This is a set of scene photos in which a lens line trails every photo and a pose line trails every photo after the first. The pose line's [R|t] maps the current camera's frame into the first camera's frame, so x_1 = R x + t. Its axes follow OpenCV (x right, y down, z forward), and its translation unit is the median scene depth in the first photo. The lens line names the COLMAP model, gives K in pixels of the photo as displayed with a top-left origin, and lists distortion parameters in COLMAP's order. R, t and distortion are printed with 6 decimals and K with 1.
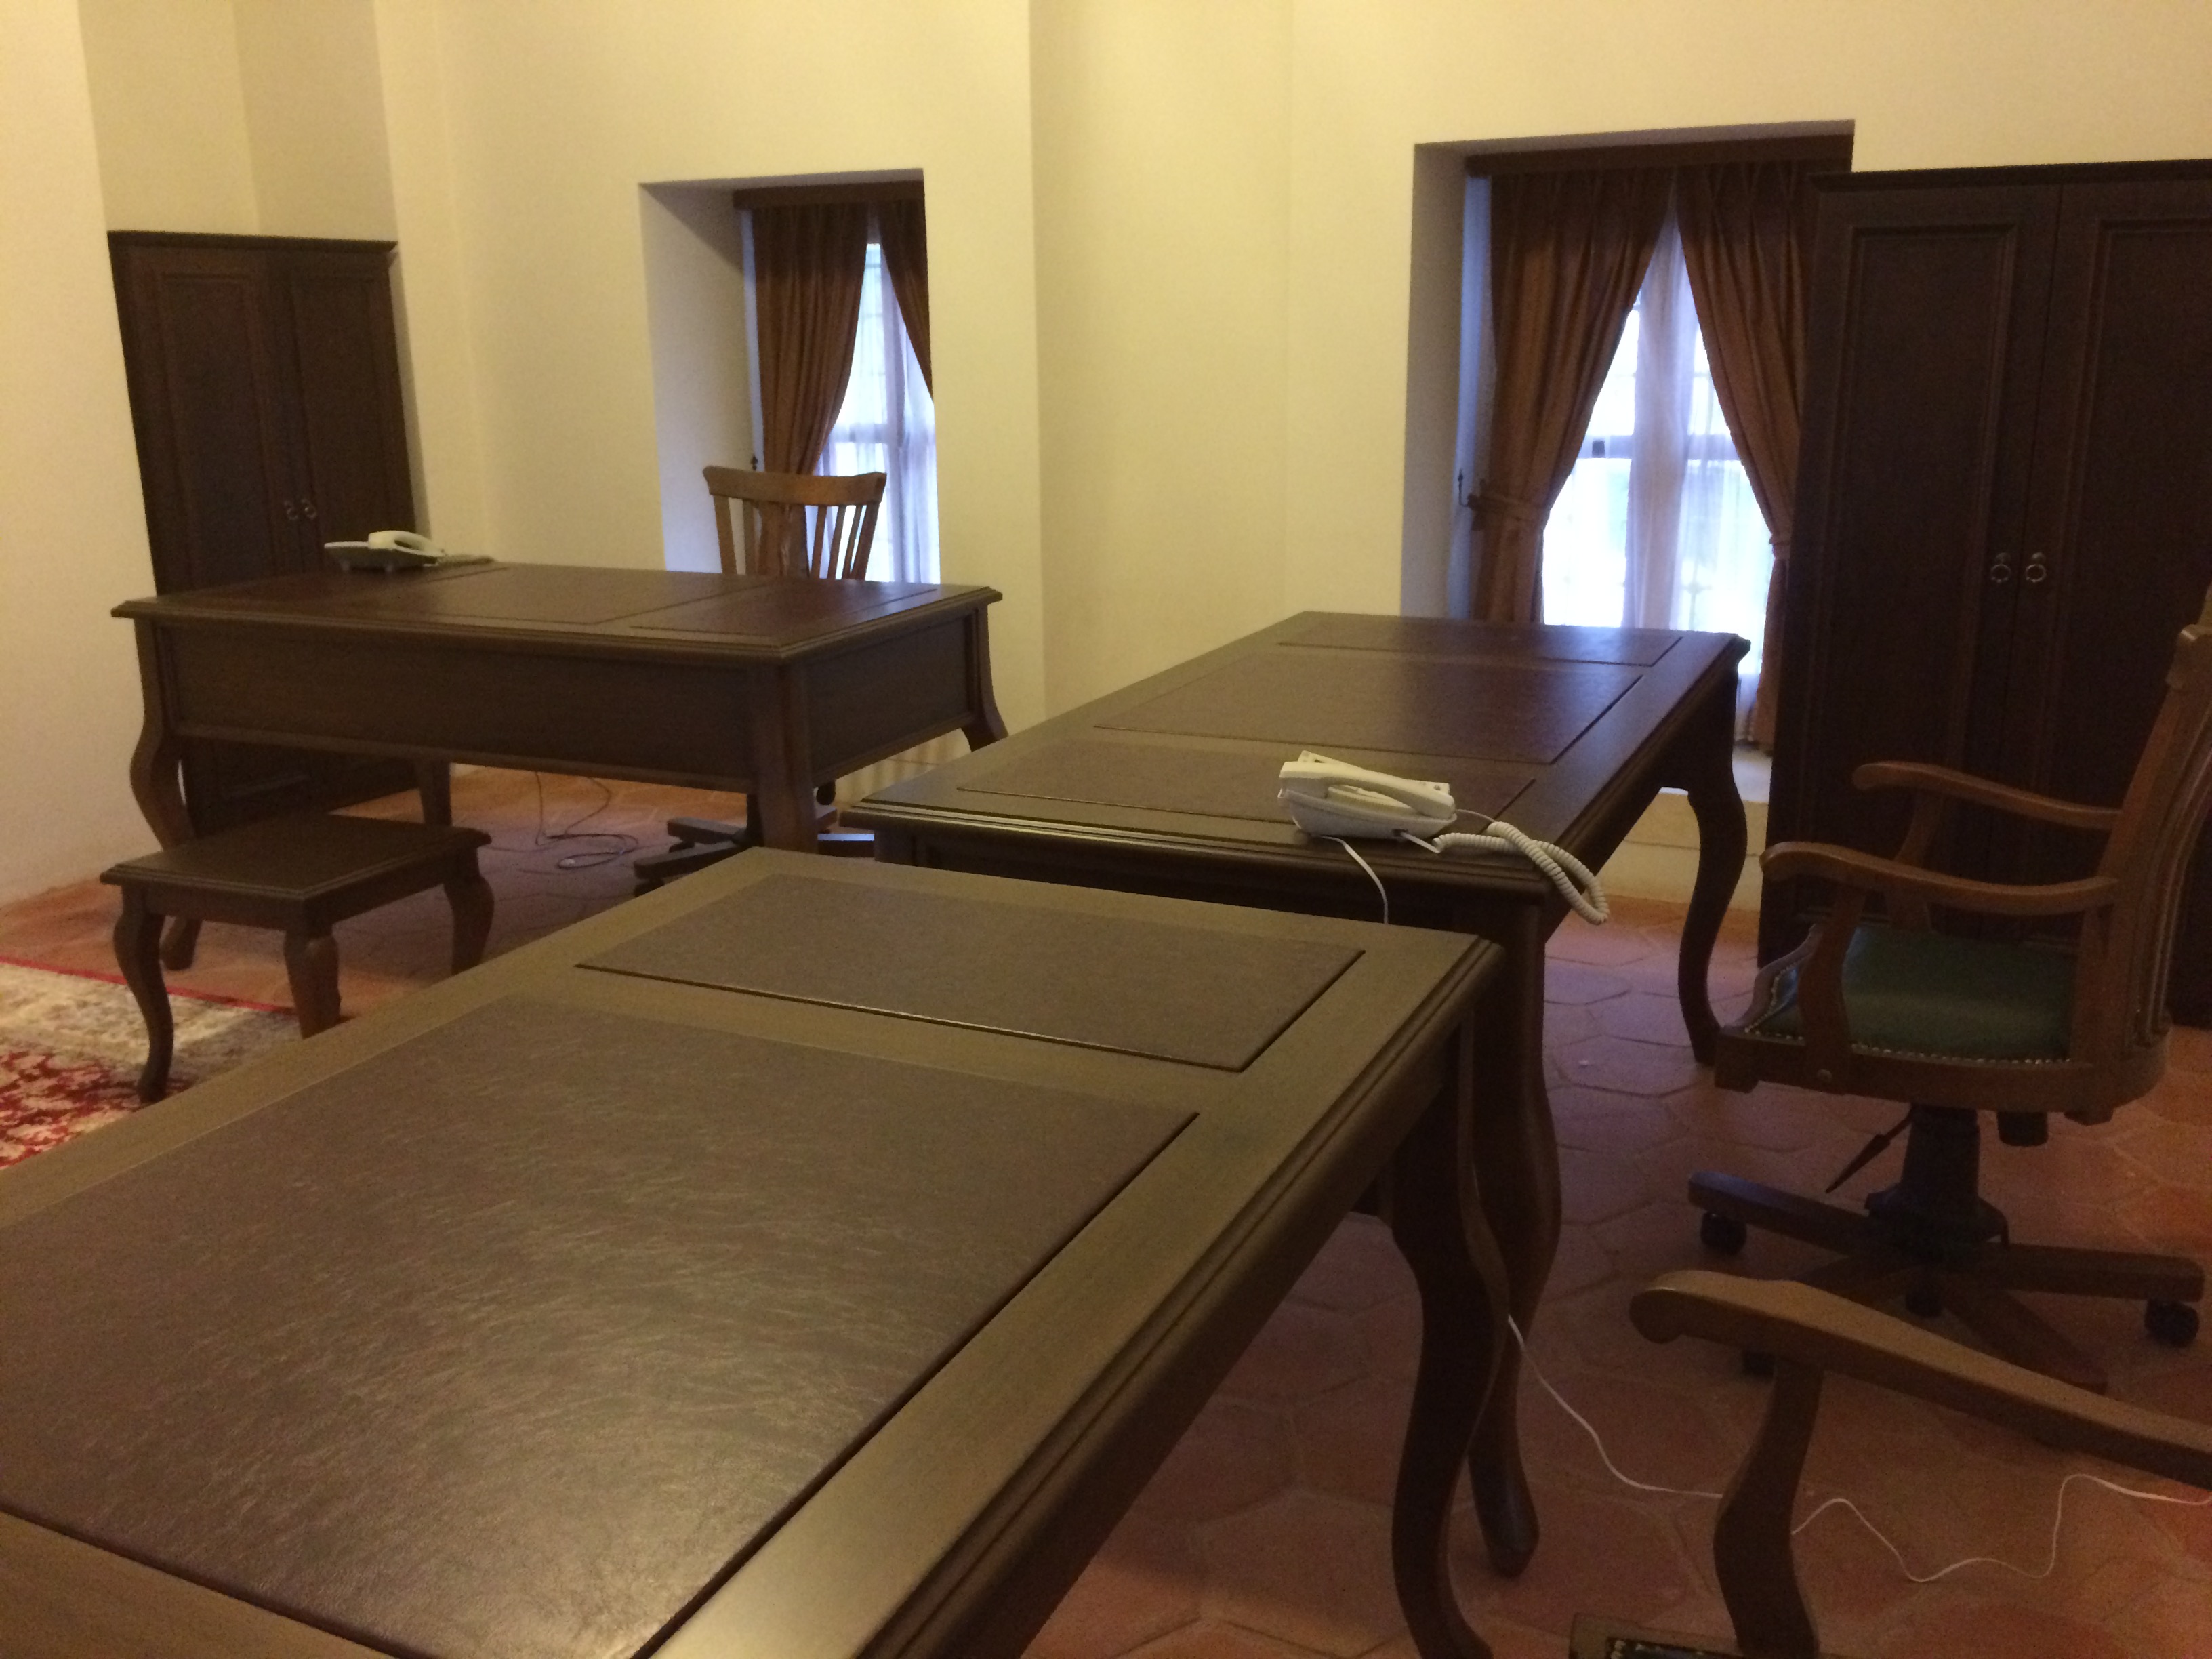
lens RADIAL K [[1875.9, 0, 1106.0], [0, 1875.9, 829.5], [0, 0, 1]] dist [0.080818, -0.135807]
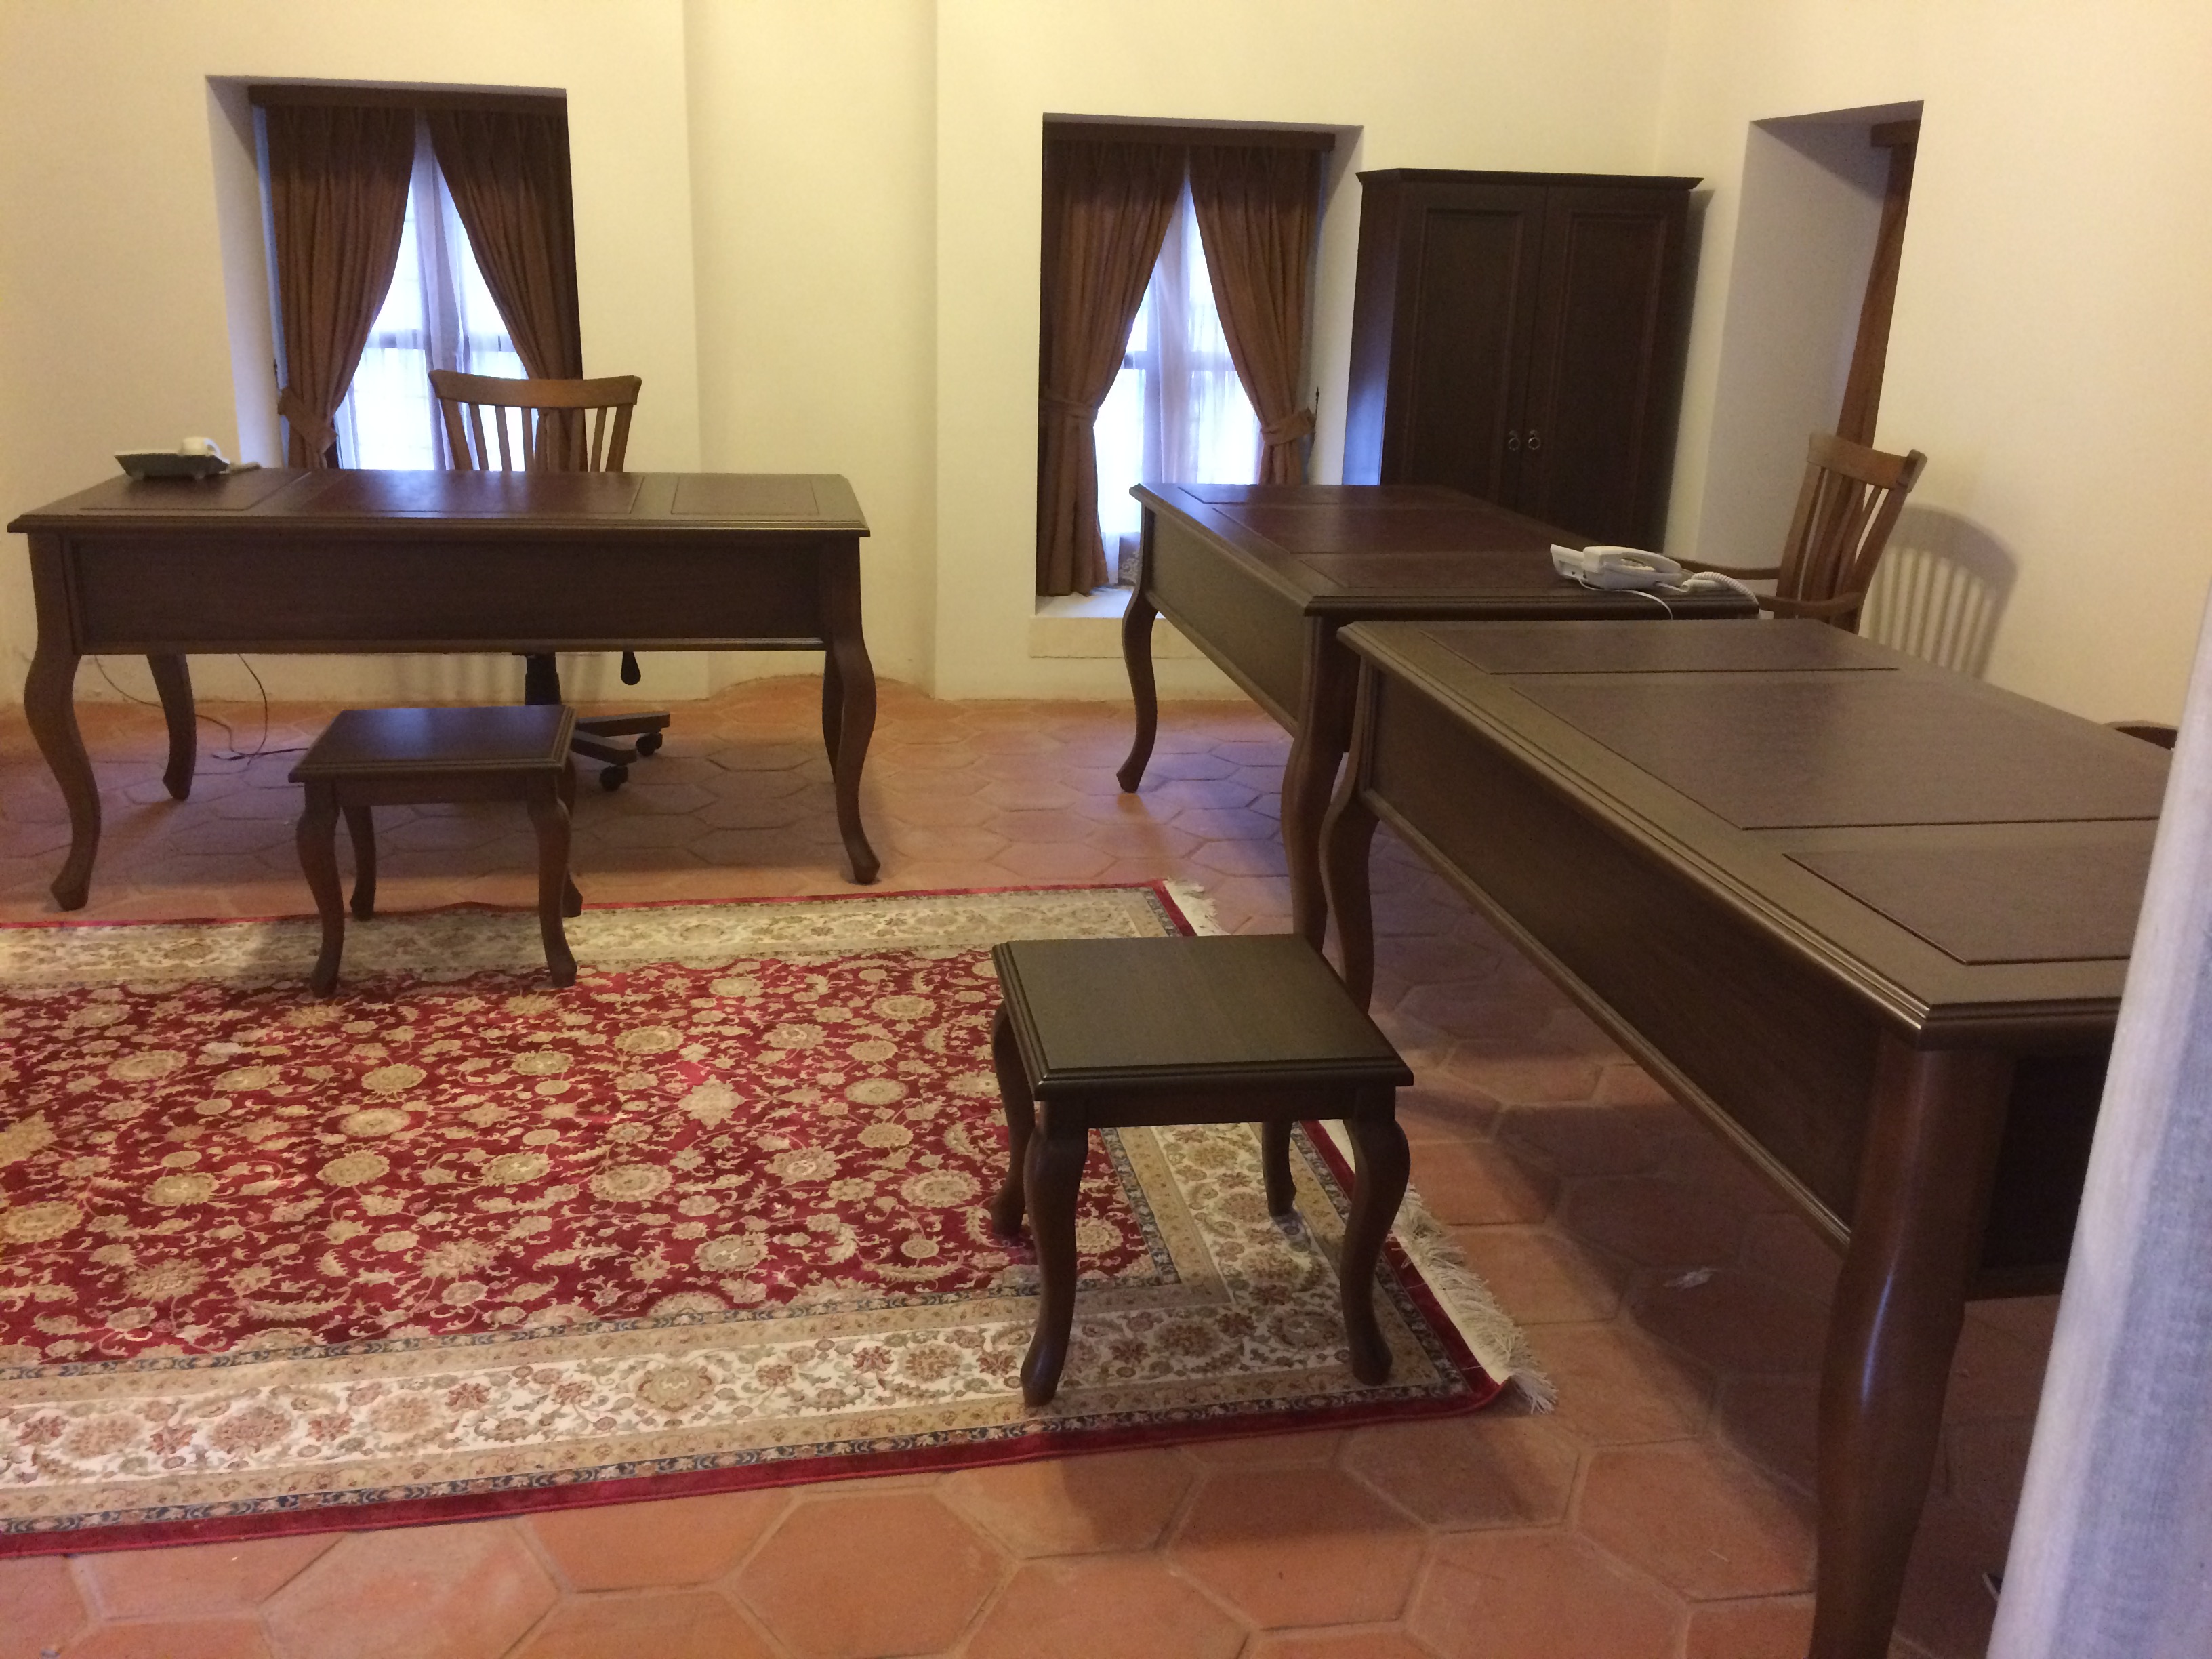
lens RADIAL K [[1875.9, 0, 1106.0], [0, 1875.9, 829.5], [0, 0, 1]] dist [0.080818, -0.135807]
pose [[0.821546, -0.131802, 0.554698, -0.536187], [0.108878, 0.991276, 0.074281, 0.018594], [-0.559650, -0.000631, 0.828729, -0.059198]]
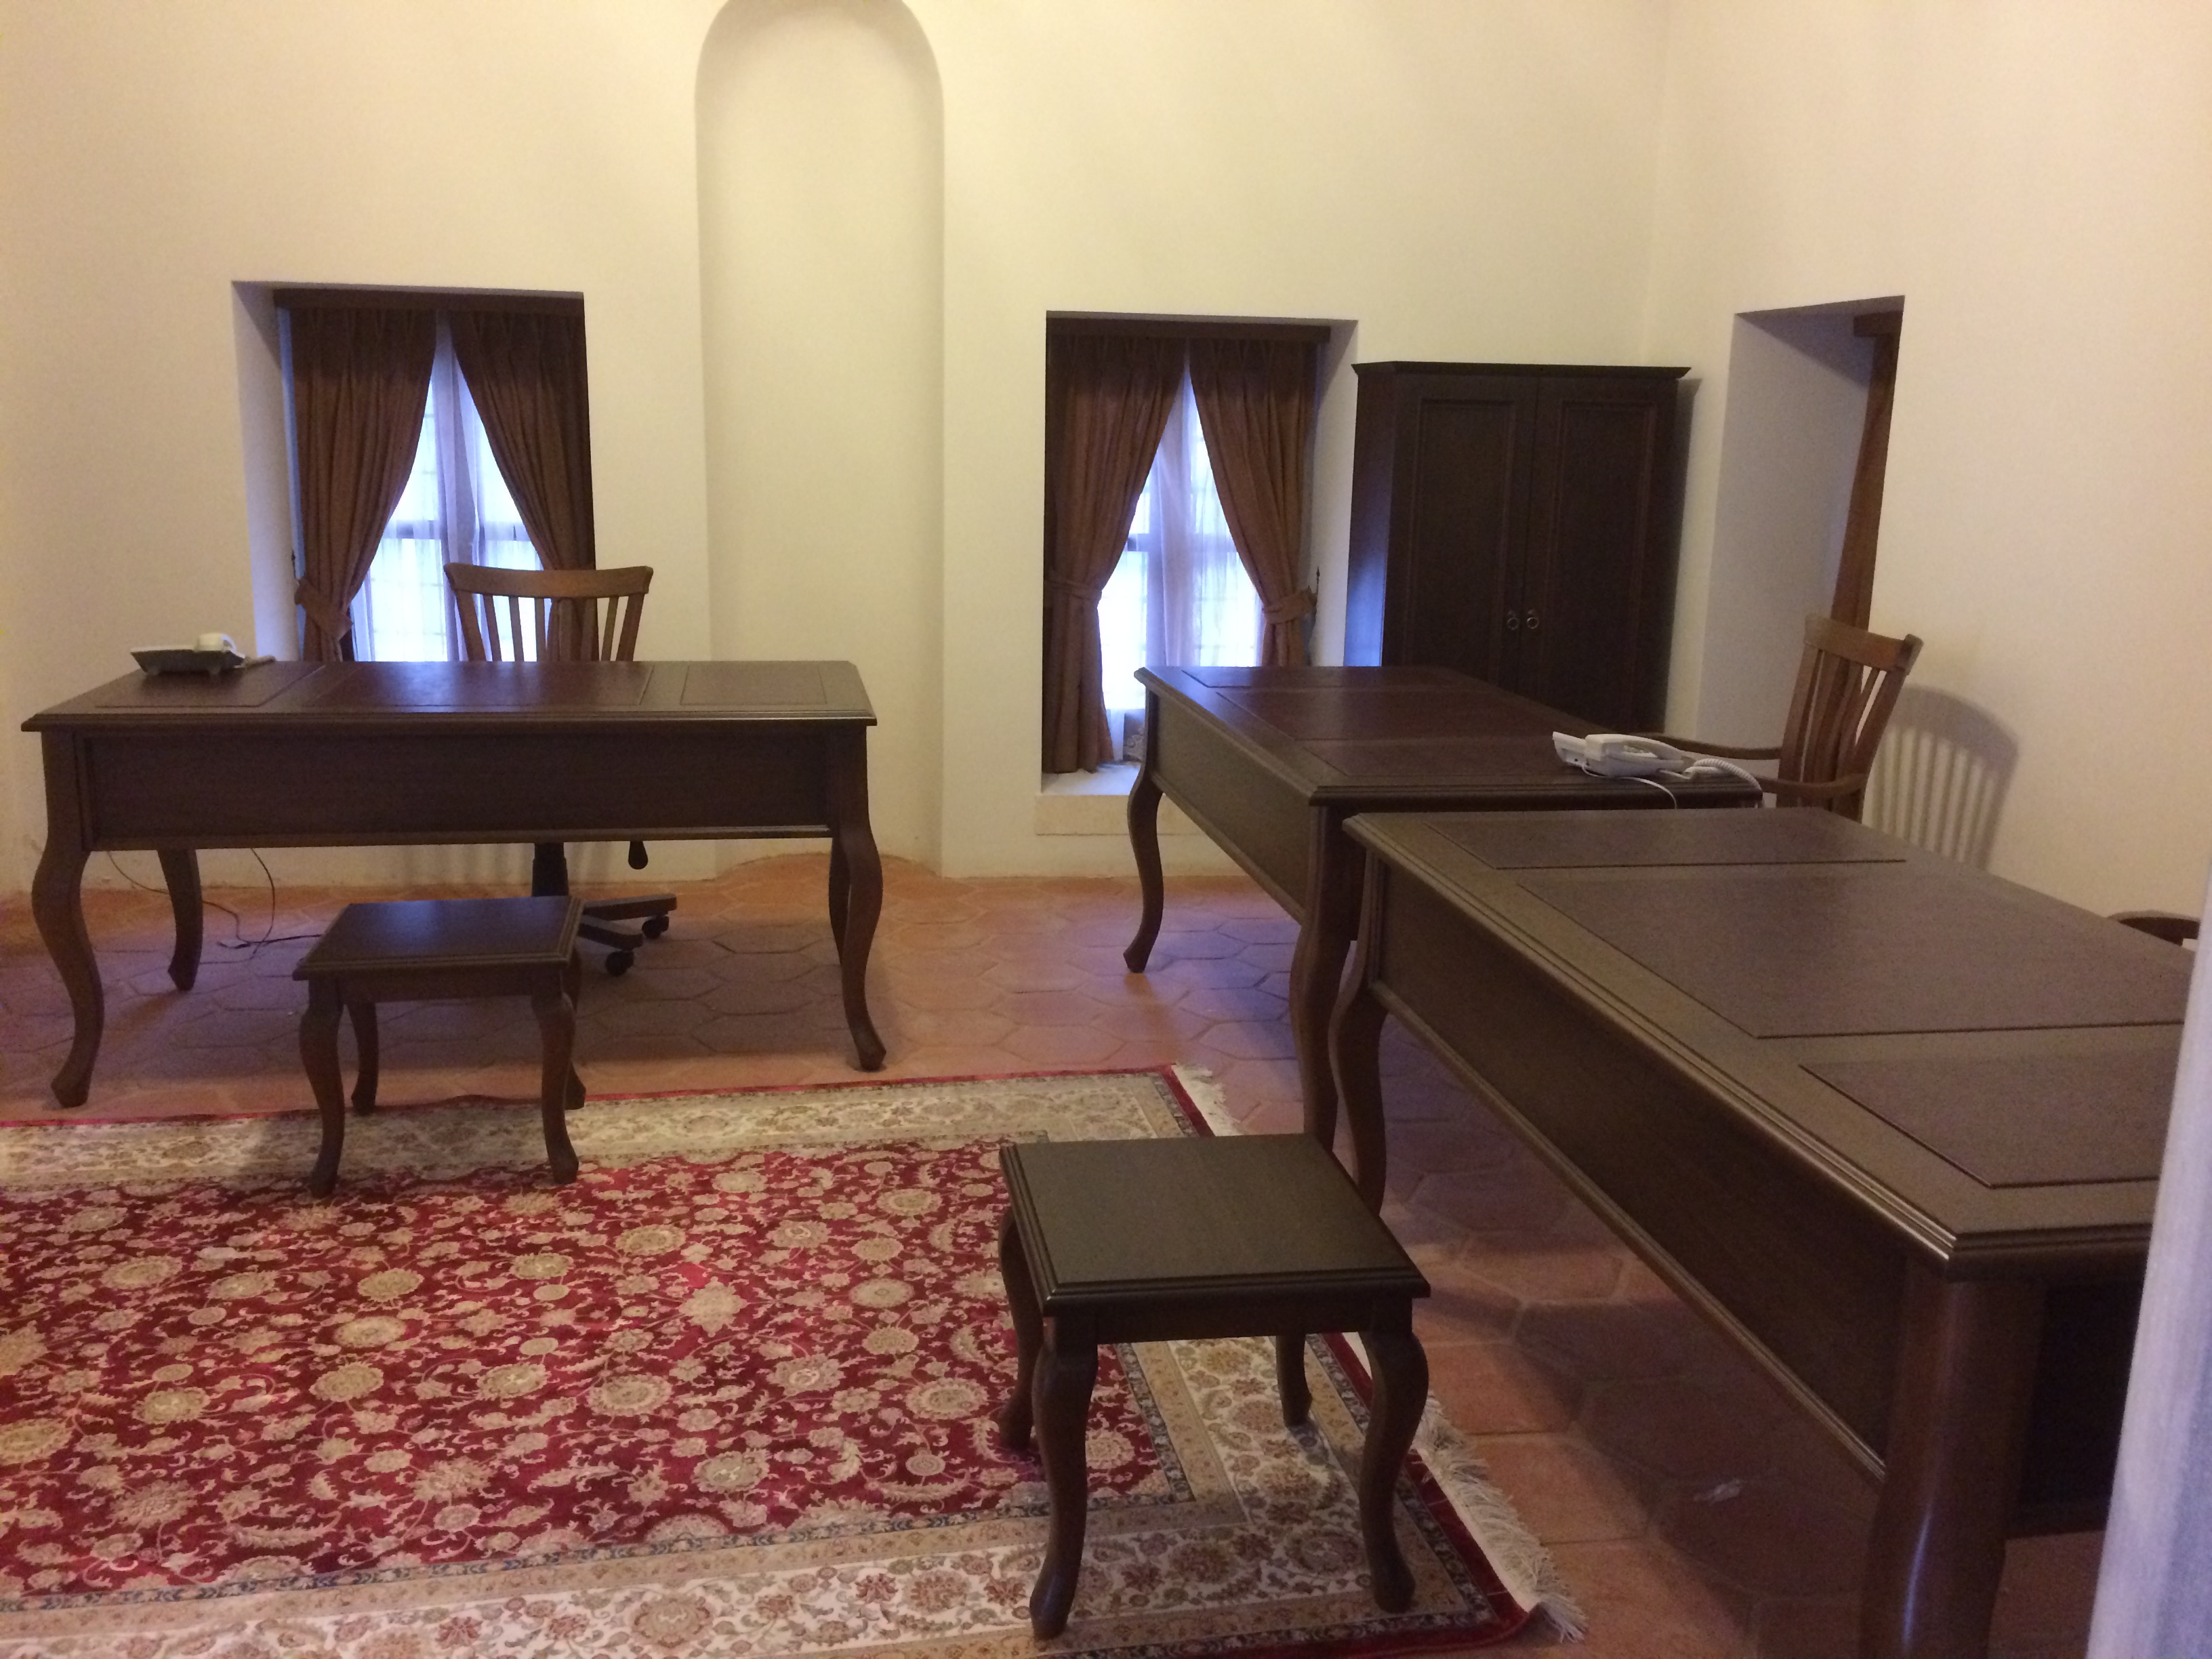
lens RADIAL K [[1875.9, 0, 1106.0], [0, 1875.9, 829.5], [0, 0, 1]] dist [0.080818, -0.135807]
pose [[0.822551, -0.090942, 0.561372, -0.534089], [0.117070, 0.993066, -0.010660, 0.007244], [-0.556511, 0.074488, 0.827495, -0.058188]]
